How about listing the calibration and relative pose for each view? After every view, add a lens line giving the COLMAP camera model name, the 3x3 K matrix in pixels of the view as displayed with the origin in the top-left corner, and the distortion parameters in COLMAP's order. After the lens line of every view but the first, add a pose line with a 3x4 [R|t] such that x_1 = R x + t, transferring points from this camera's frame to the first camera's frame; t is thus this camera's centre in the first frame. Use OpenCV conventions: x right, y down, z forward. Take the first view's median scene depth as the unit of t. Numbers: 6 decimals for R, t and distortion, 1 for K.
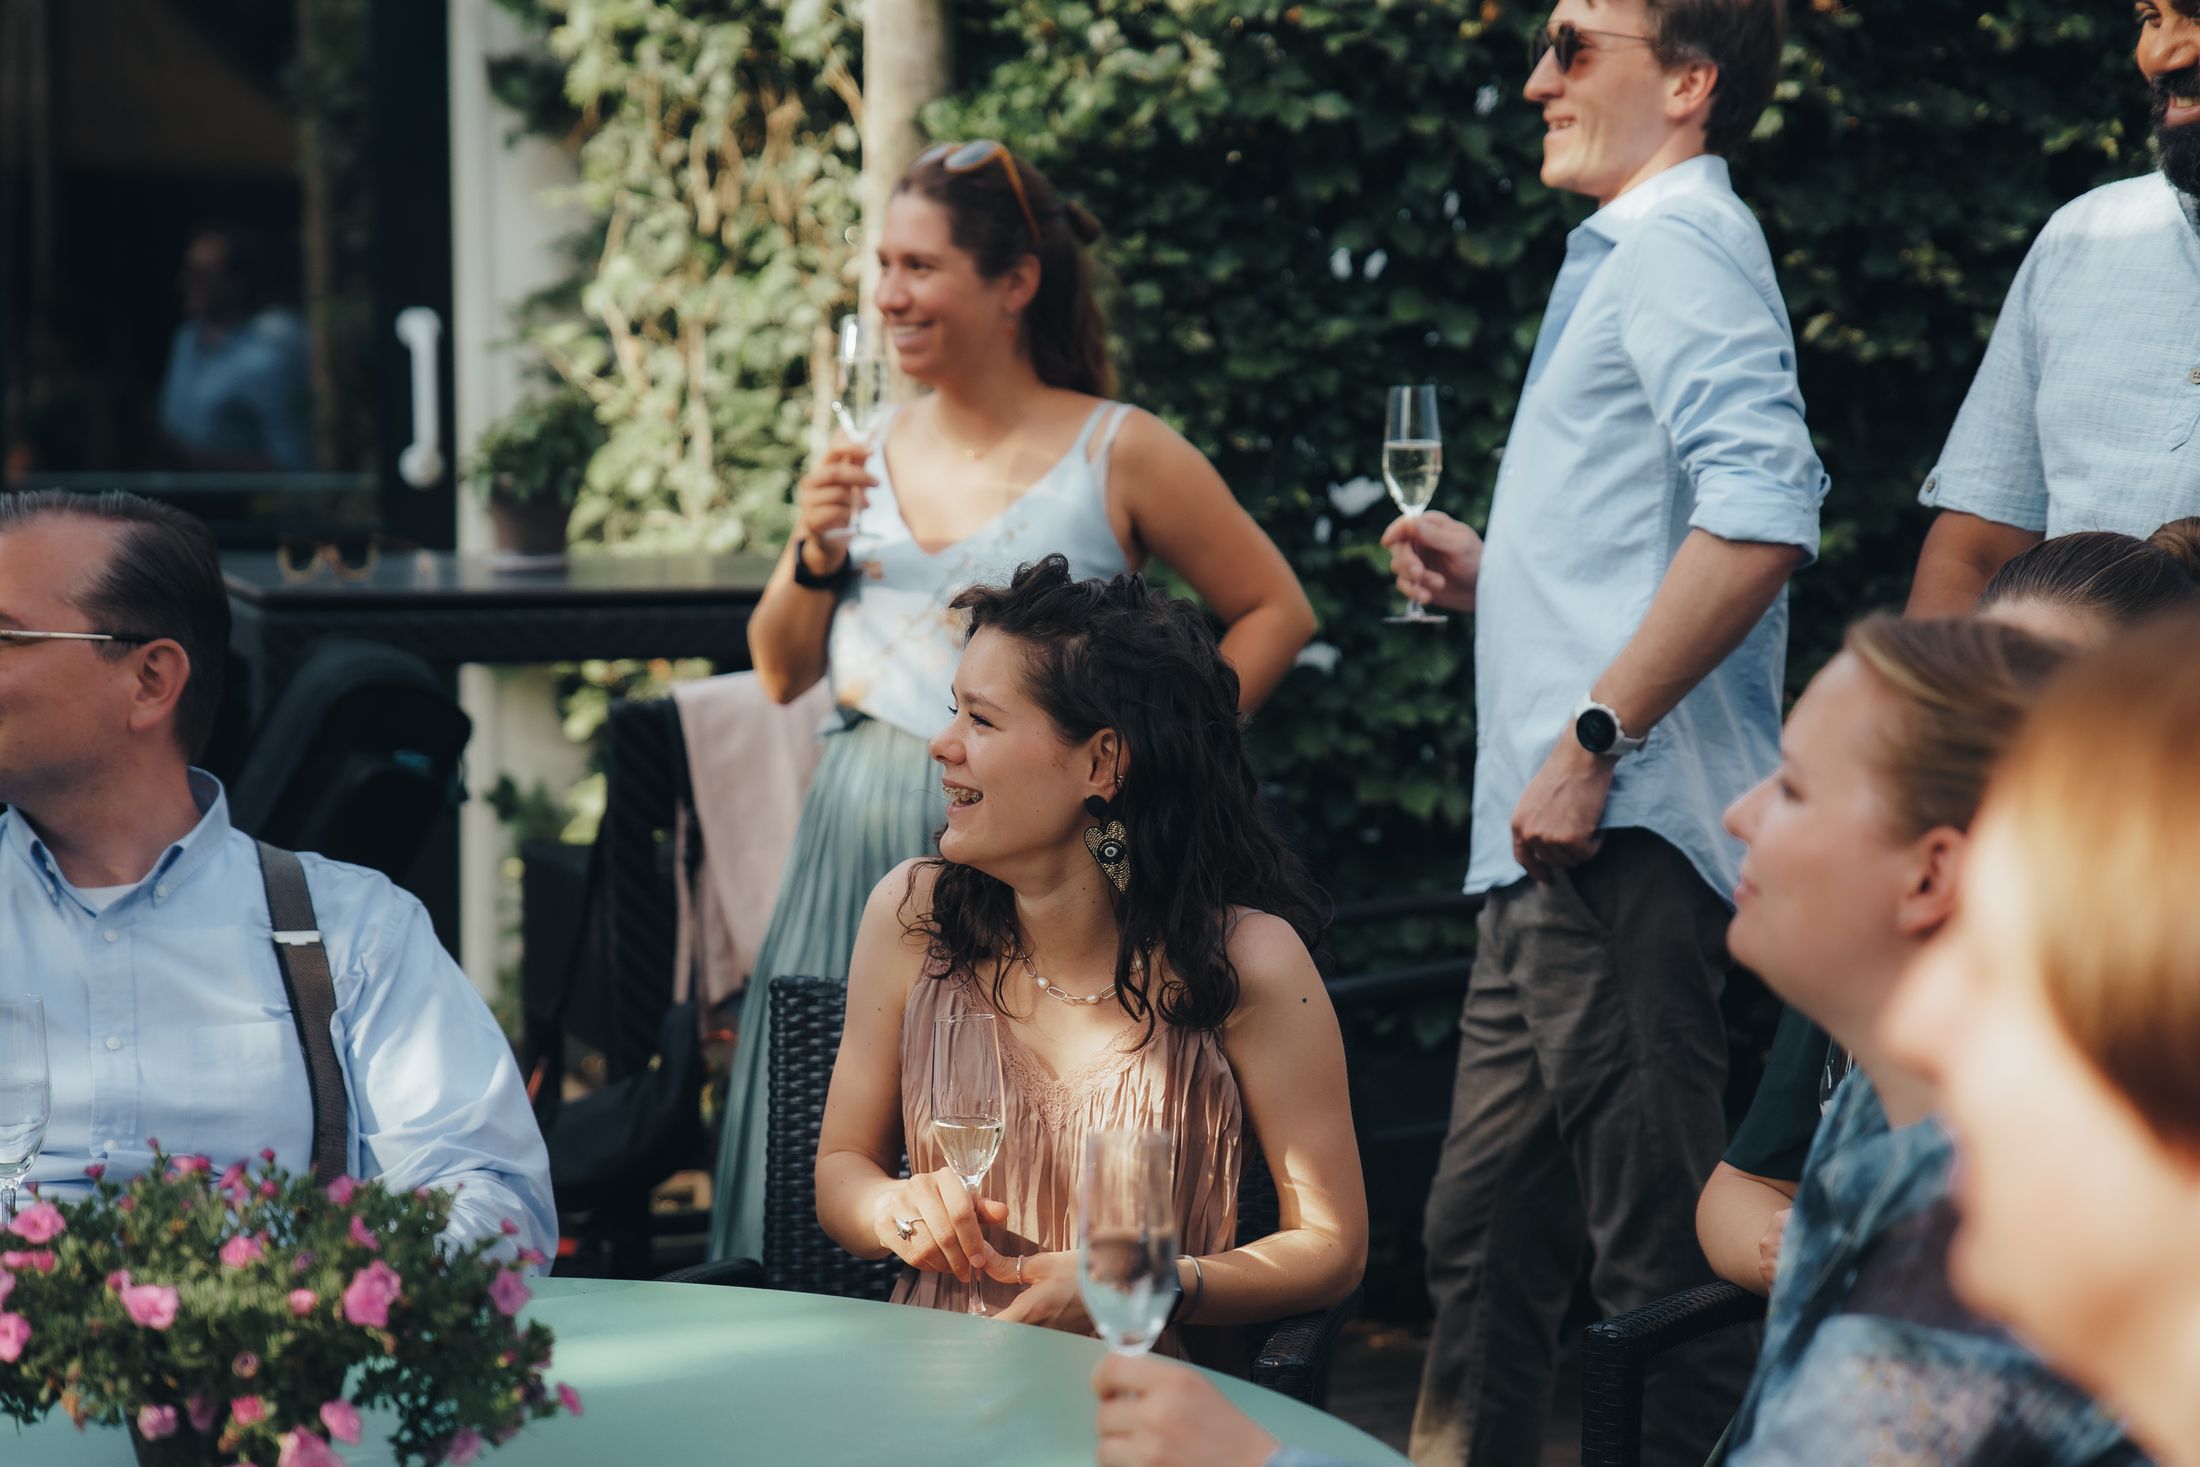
lens RADIAL K [[4531.4, 0, 1106.0], [0, 4531.4, 748.5], [0, 0, 1]] dist [0.313401, 0.000000]
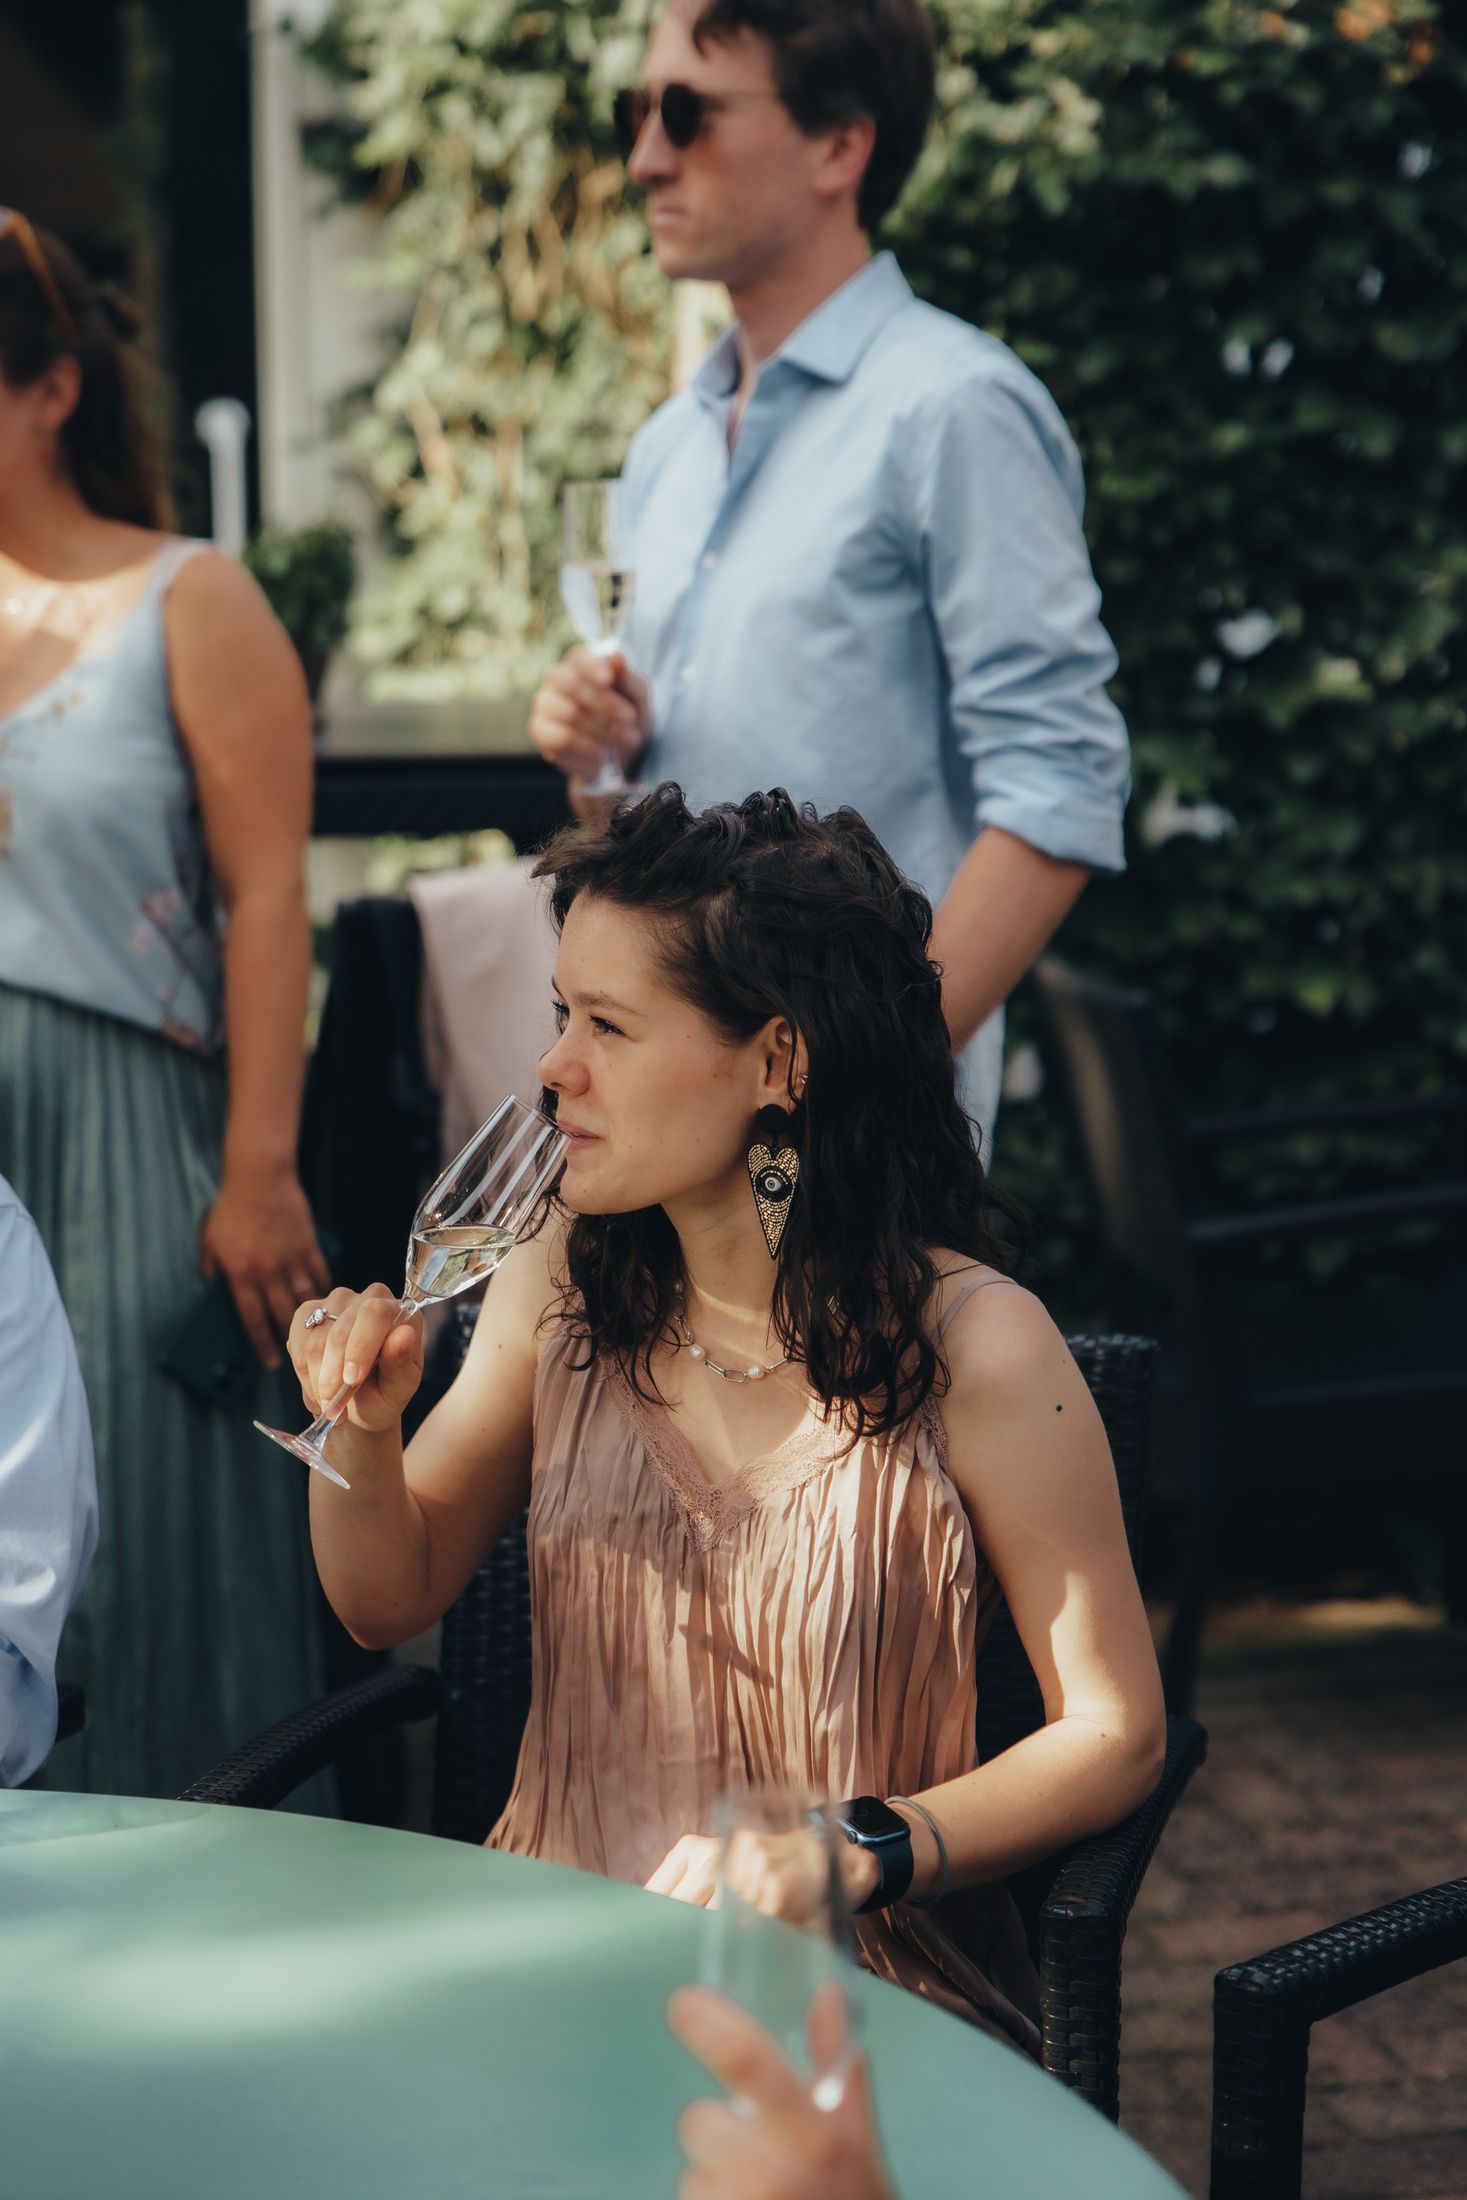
lens RADIAL K [[4531.4, 0, 724.8], [0, 4531.4, 1081.1], [0, 0, 1]] dist [0.313401, 0.000000]
pose [[0.997155, 0.015298, -0.073803, 0.021079], [-0.011130, 0.998337, 0.056562, -0.018956], [0.074546, -0.055579, 0.995668, 0.131611]]
